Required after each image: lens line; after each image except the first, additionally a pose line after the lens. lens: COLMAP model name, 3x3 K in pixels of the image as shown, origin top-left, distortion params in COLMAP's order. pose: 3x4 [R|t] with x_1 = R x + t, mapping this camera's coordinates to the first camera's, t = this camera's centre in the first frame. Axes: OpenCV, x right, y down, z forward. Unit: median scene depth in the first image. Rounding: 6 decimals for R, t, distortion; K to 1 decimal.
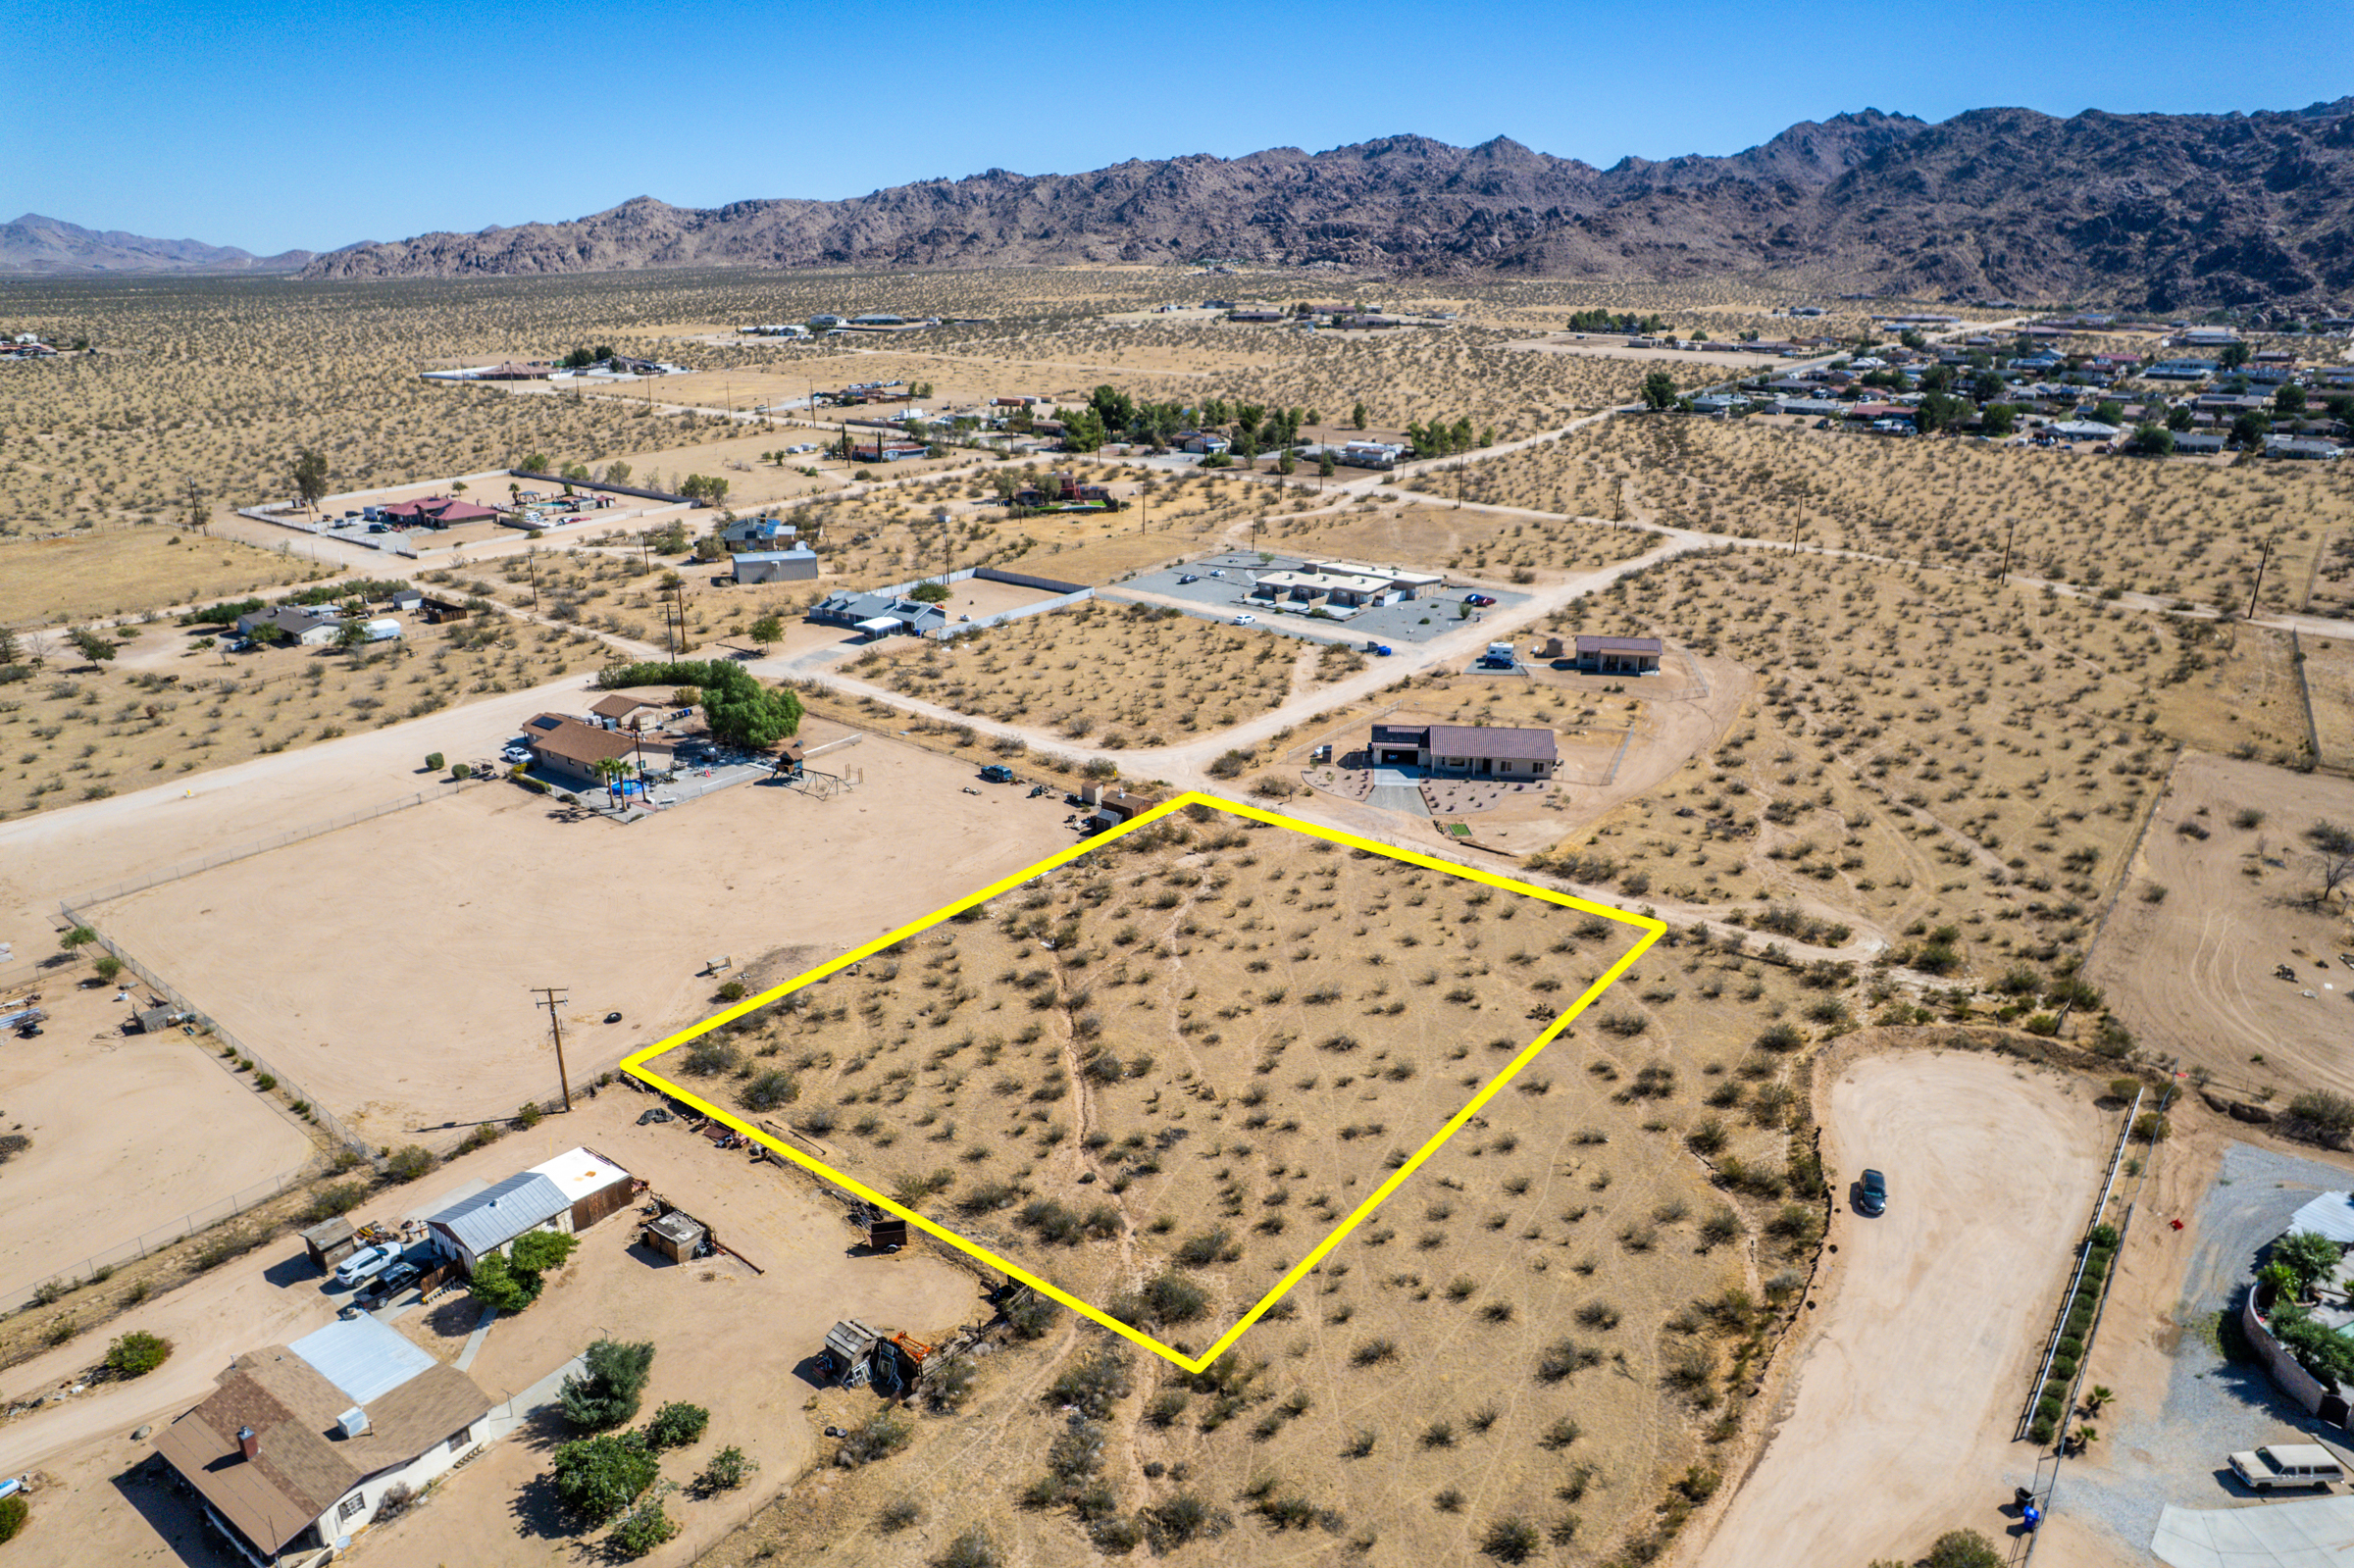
lens RADIAL K [[1507.7, 0, 1185.3], [0, 1507.7, 793.9], [0, 0, 1]] dist [-0.073442, 0.064846]
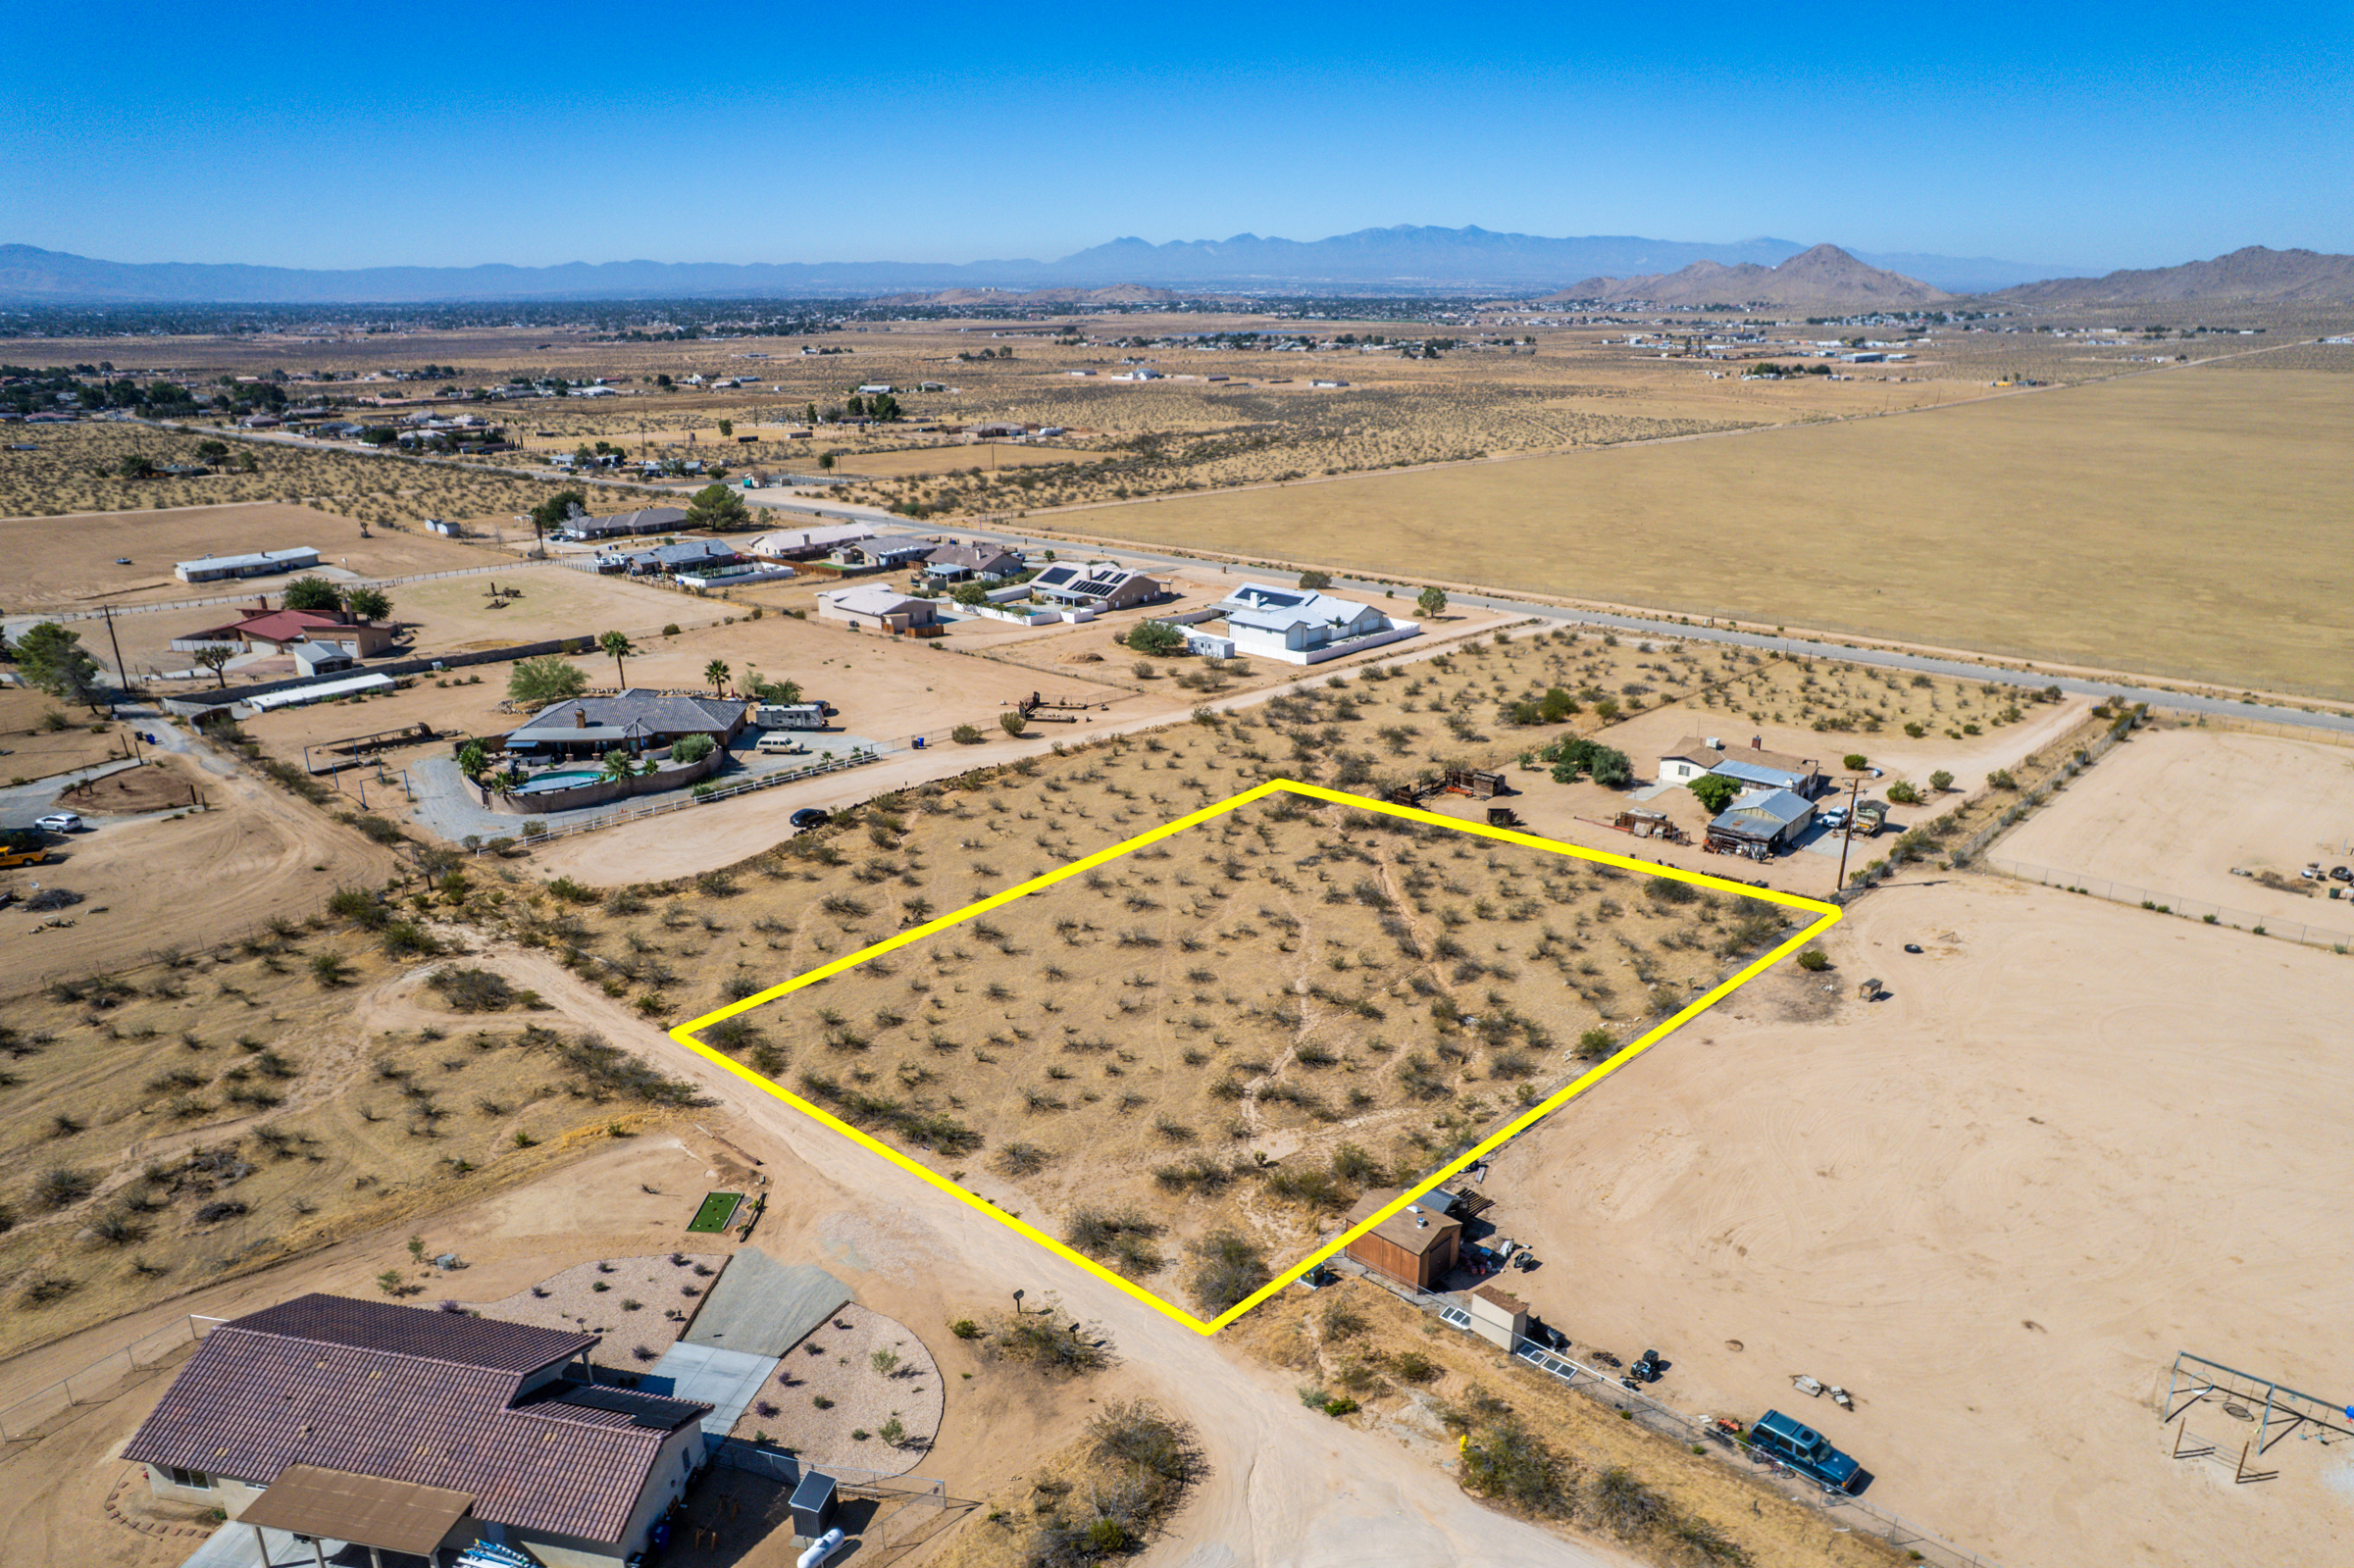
lens RADIAL K [[1507.7, 0, 1183.5], [0, 1507.7, 785.3], [0, 0, 1]] dist [-0.073442, 0.064846]
pose [[-0.996123, -0.028290, 0.083298, -0.006886], [0.028525, 0.791854, 0.610044, -0.432320], [-0.083218, 0.610055, -0.787977, 1.463202]]
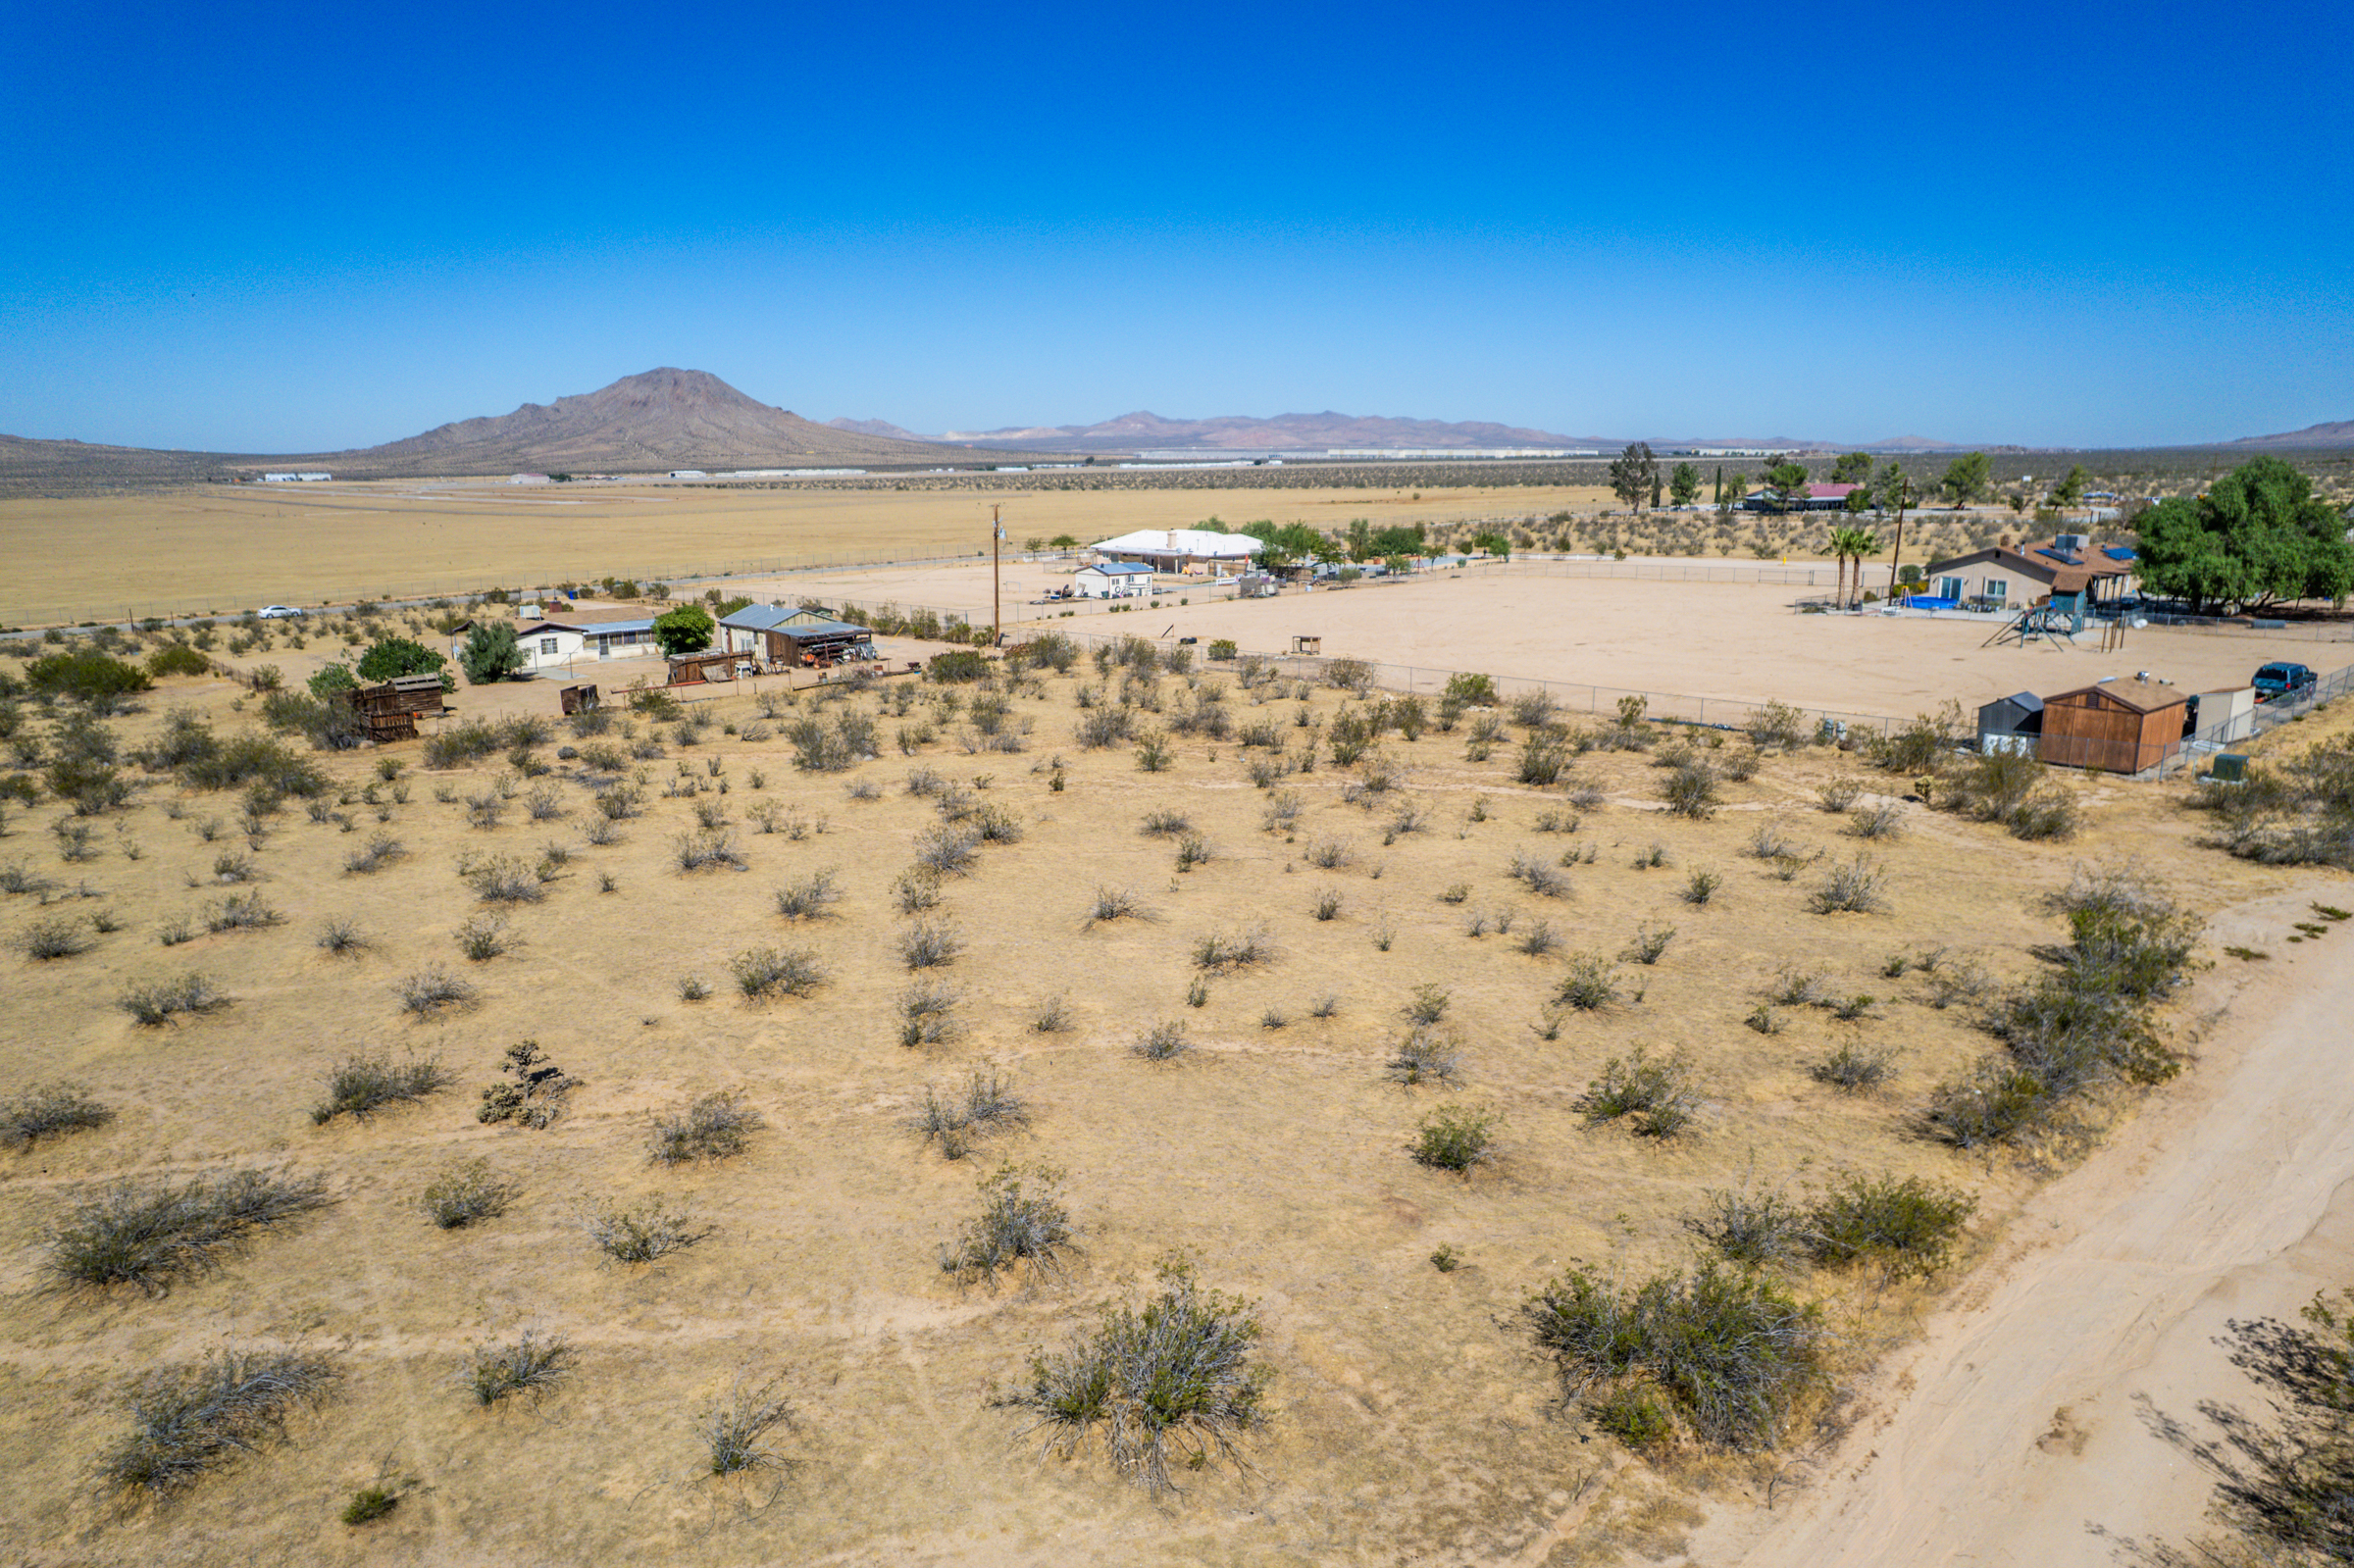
lens RADIAL K [[1507.7, 0, 1186.0], [0, 1507.7, 808.0], [0, 0, 1]] dist [-0.073442, 0.064846]
pose [[-0.191739, 0.223831, -0.955581, 0.382591], [-0.321067, 0.905768, 0.276586, 0.002233], [0.927444, 0.359838, -0.101806, 0.963369]]
